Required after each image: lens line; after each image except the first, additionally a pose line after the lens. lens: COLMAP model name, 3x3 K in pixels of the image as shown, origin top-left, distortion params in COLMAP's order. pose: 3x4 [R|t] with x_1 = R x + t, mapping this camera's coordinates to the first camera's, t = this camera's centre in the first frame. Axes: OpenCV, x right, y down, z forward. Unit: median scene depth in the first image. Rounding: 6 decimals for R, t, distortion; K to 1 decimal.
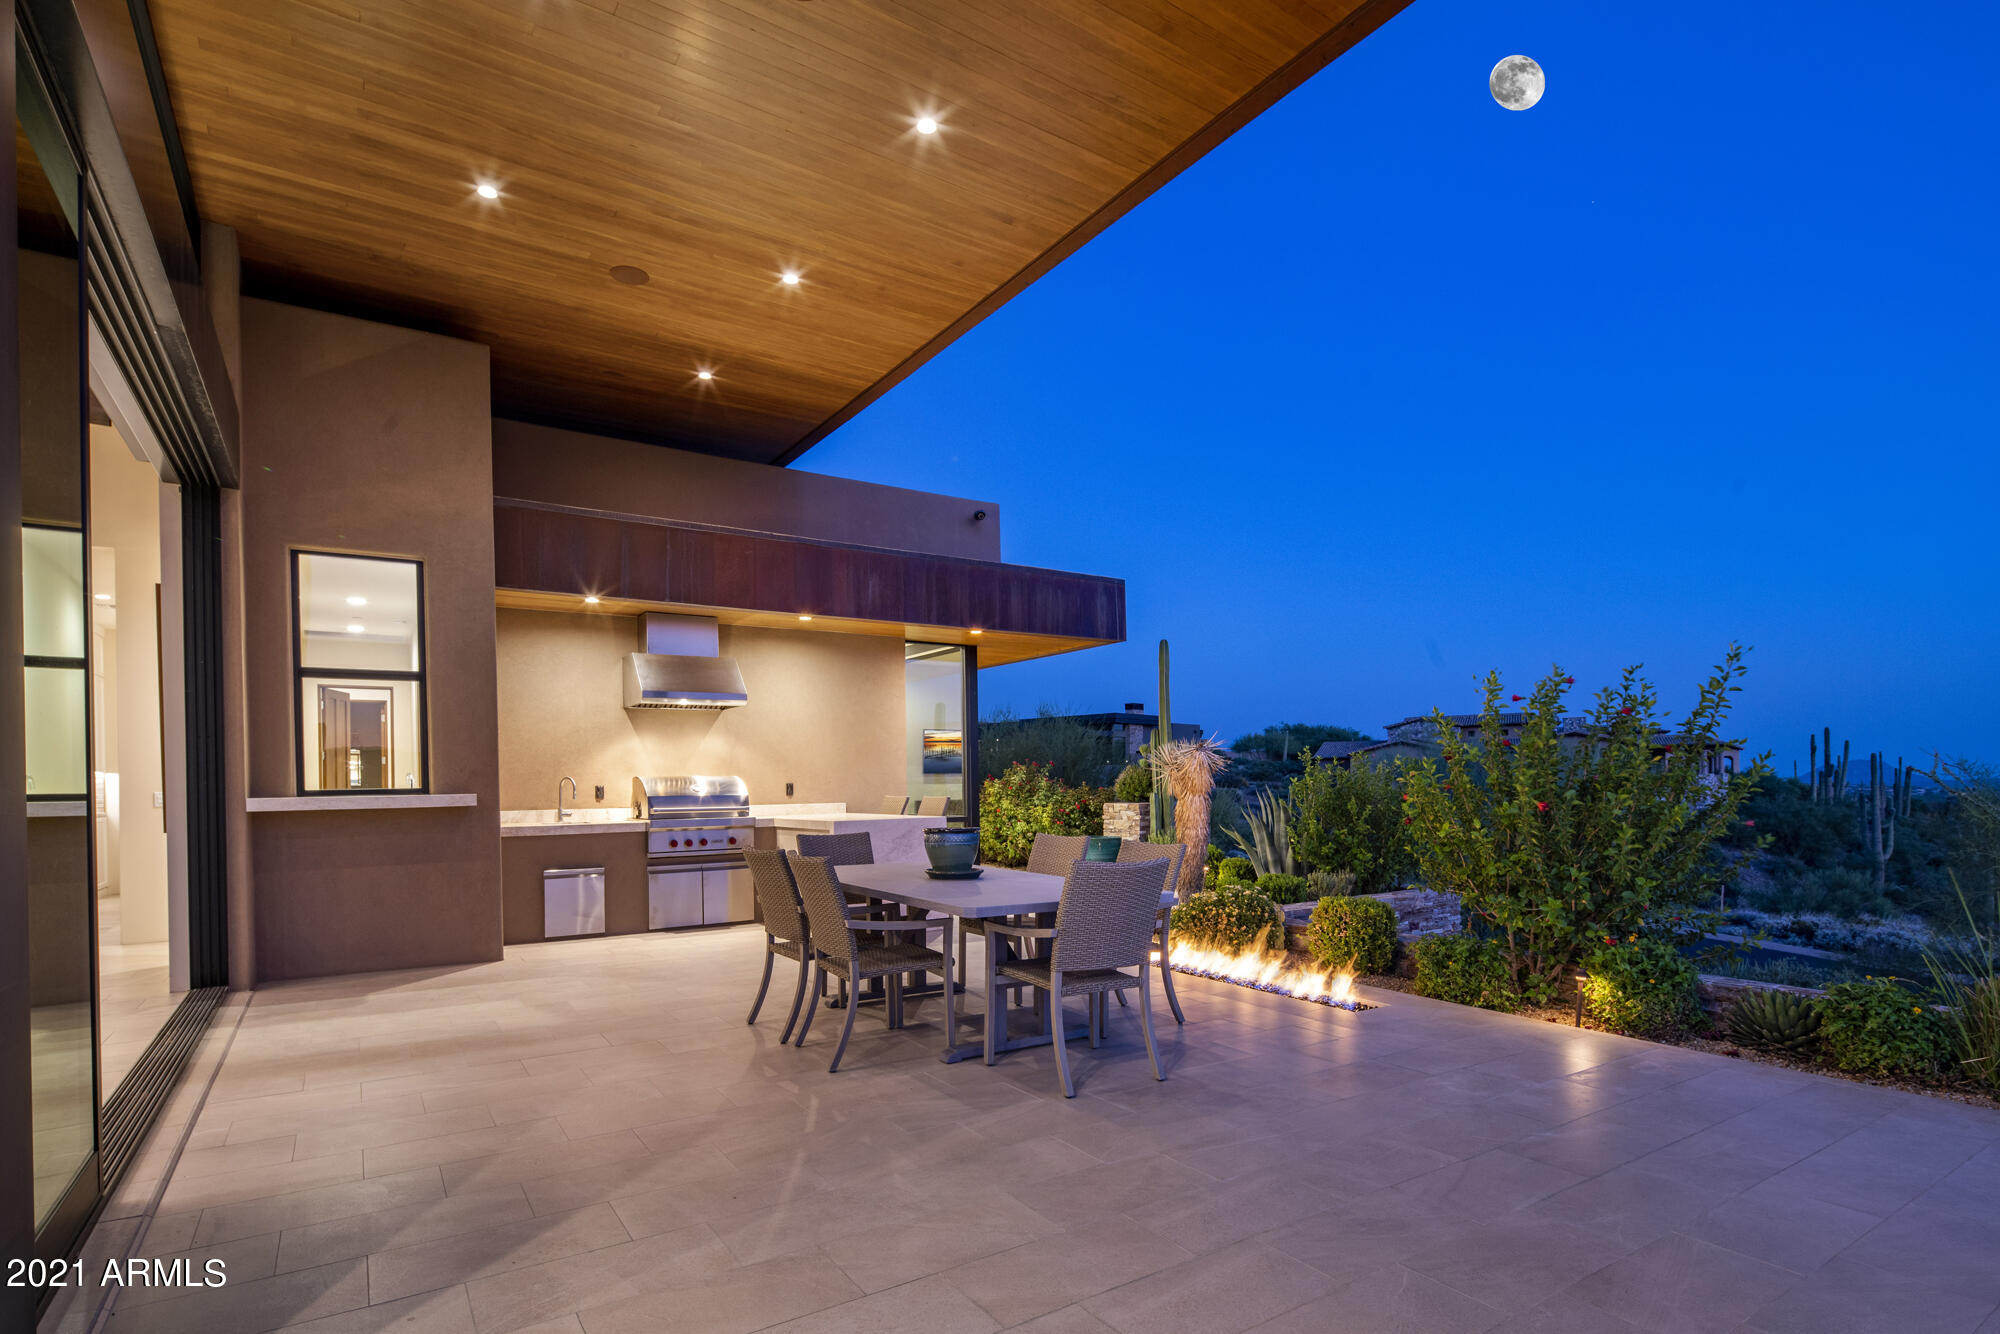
lens RADIAL K [[980.1, 0, 991.2], [0, 980.1, 781.2], [0, 0, 1]] dist [0.004801, -0.003480]
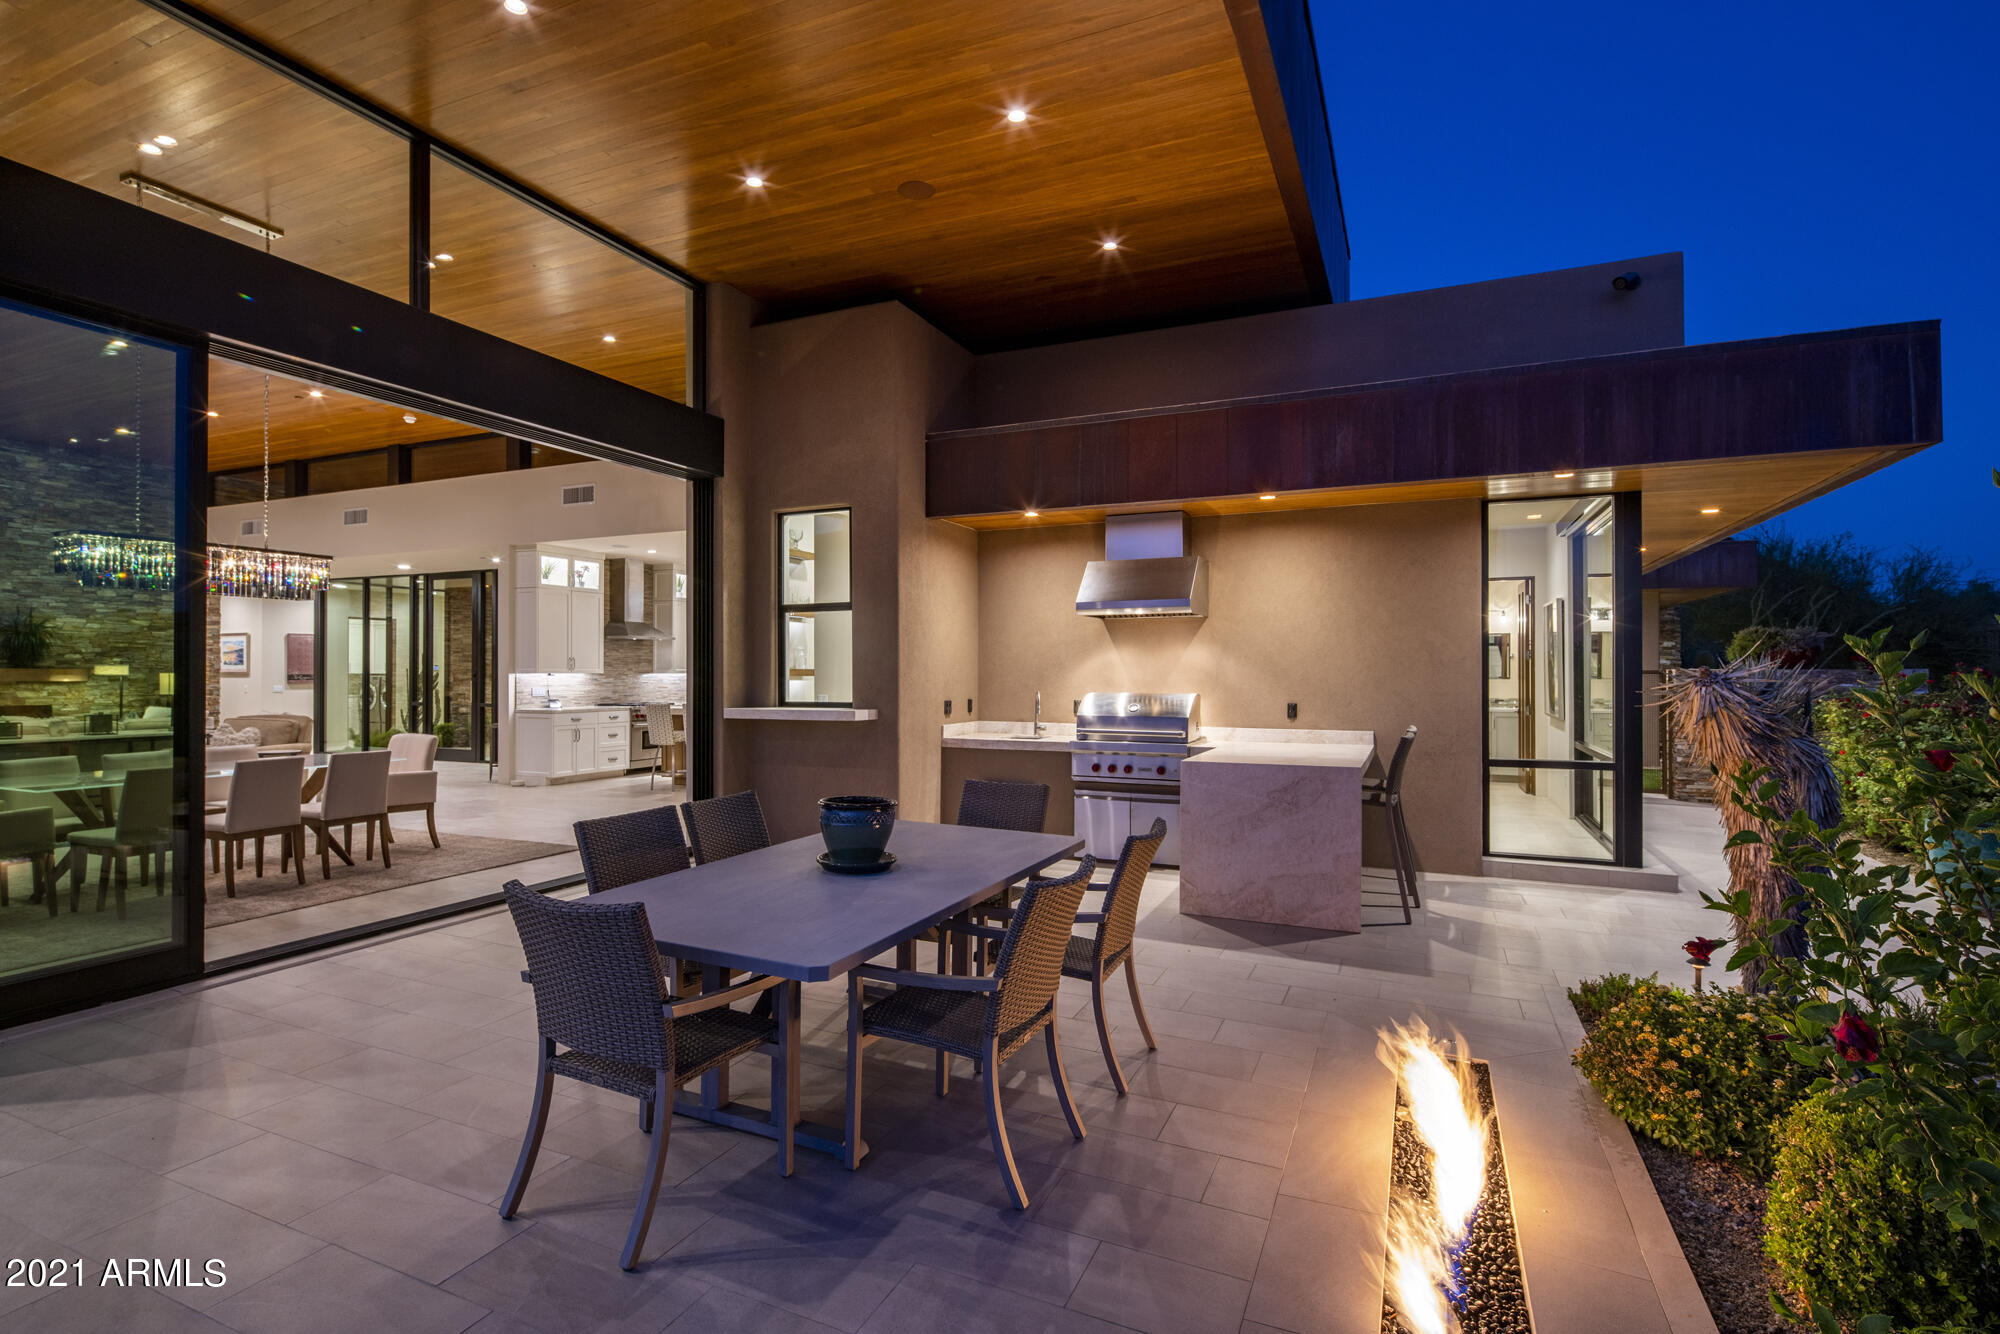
lens RADIAL K [[980.1, 0, 991.8], [0, 980.1, 666.2], [0, 0, 1]] dist [0.004801, -0.003480]
pose [[0.529135, 0.011786, -0.848456, 0.394494], [-0.007983, 0.999928, 0.008911, -0.038208], [0.848500, 0.002058, 0.529191, 0.423342]]
